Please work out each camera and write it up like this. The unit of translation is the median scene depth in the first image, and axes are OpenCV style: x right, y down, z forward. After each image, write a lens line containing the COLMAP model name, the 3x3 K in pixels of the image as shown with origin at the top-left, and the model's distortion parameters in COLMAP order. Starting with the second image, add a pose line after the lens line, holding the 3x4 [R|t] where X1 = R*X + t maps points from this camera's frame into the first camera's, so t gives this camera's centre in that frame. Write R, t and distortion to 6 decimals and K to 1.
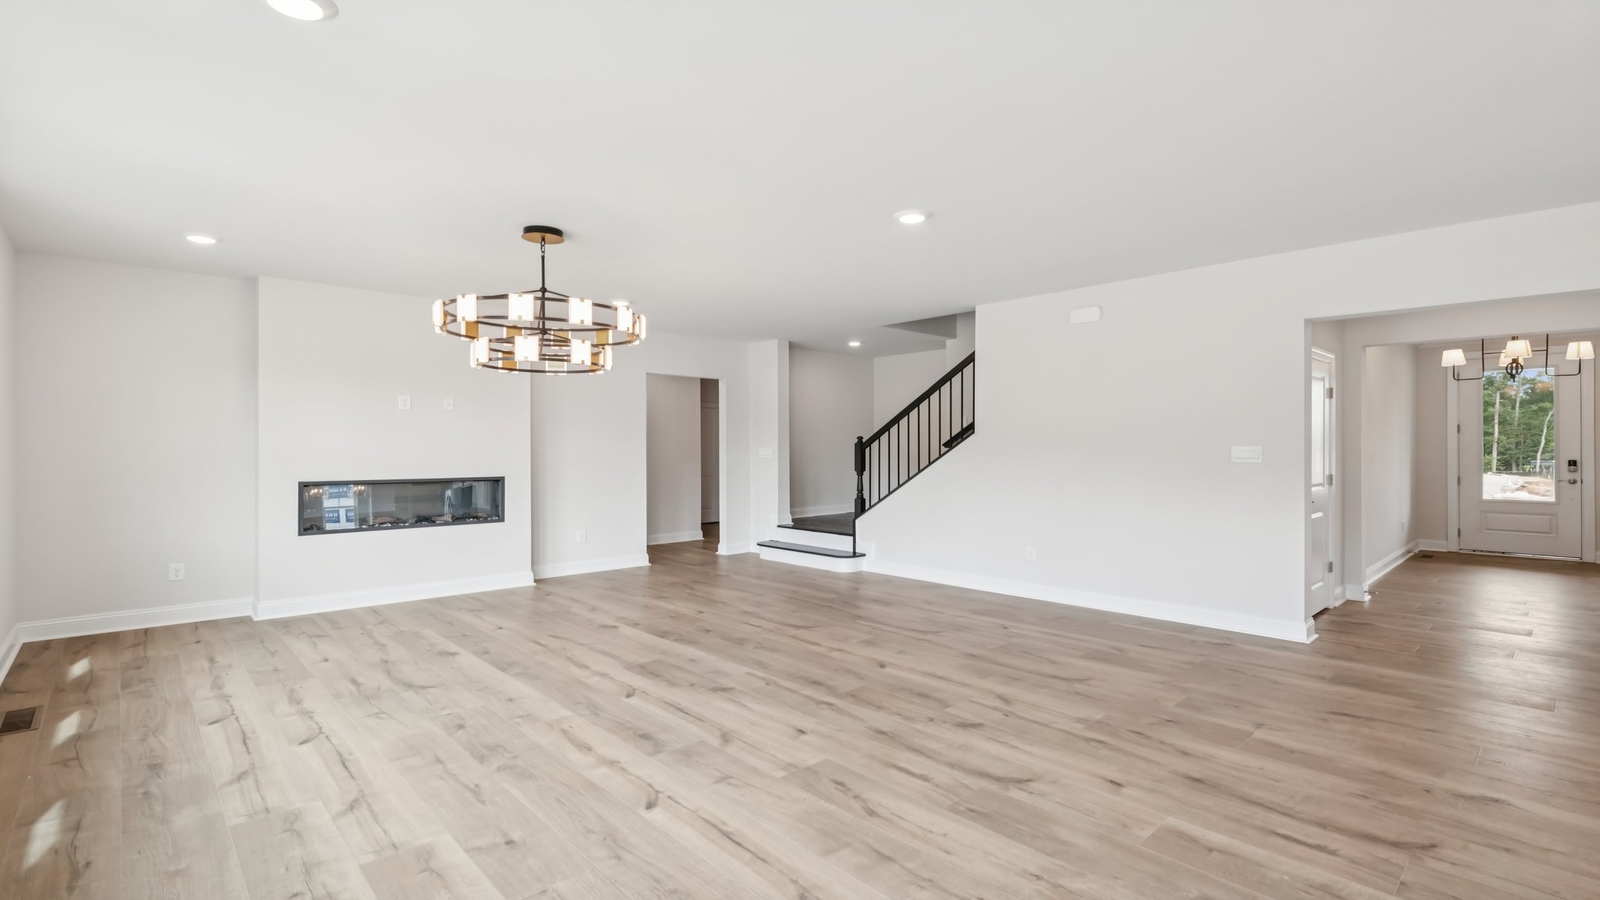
lens RADIAL K [[723.9, 0, 800.0], [0, 723.9, 450.0], [0, 0, 1]] dist [0.015055, -0.005796]
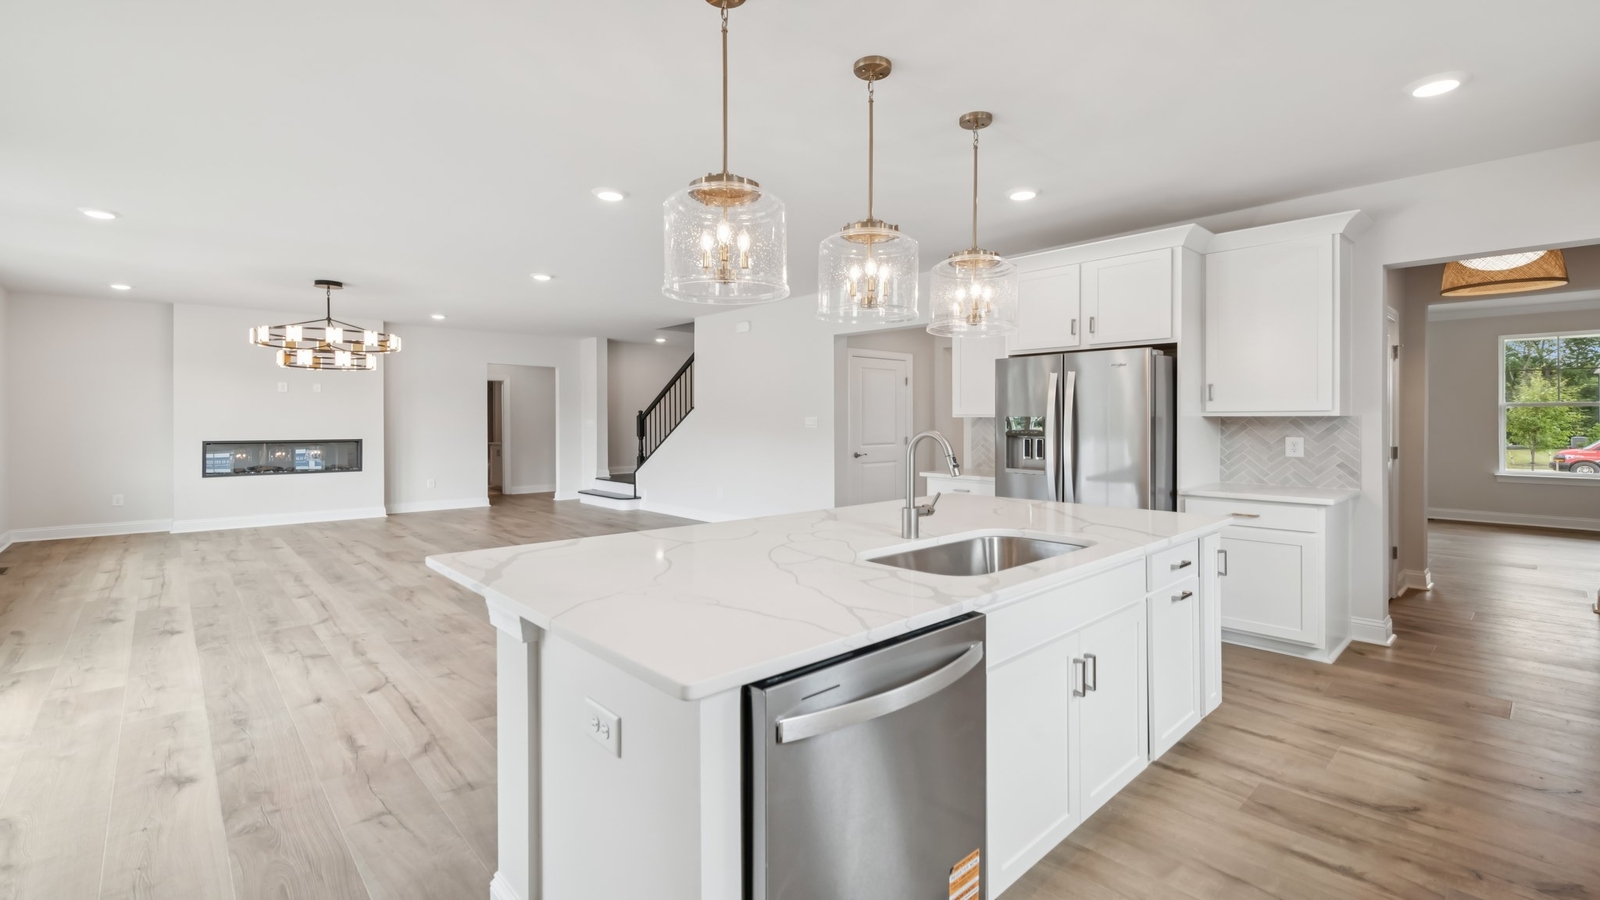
lens RADIAL K [[682.2, 0, 798.7], [0, 682.2, 423.2], [0, 0, 1]] dist [-0.000620, -0.000422]
pose [[0.999997, 0.000836, -0.002269, 0.700747], [-0.000840, 0.999999, -0.001420, 0.010174], [0.002267, 0.001422, 0.999996, -0.511238]]
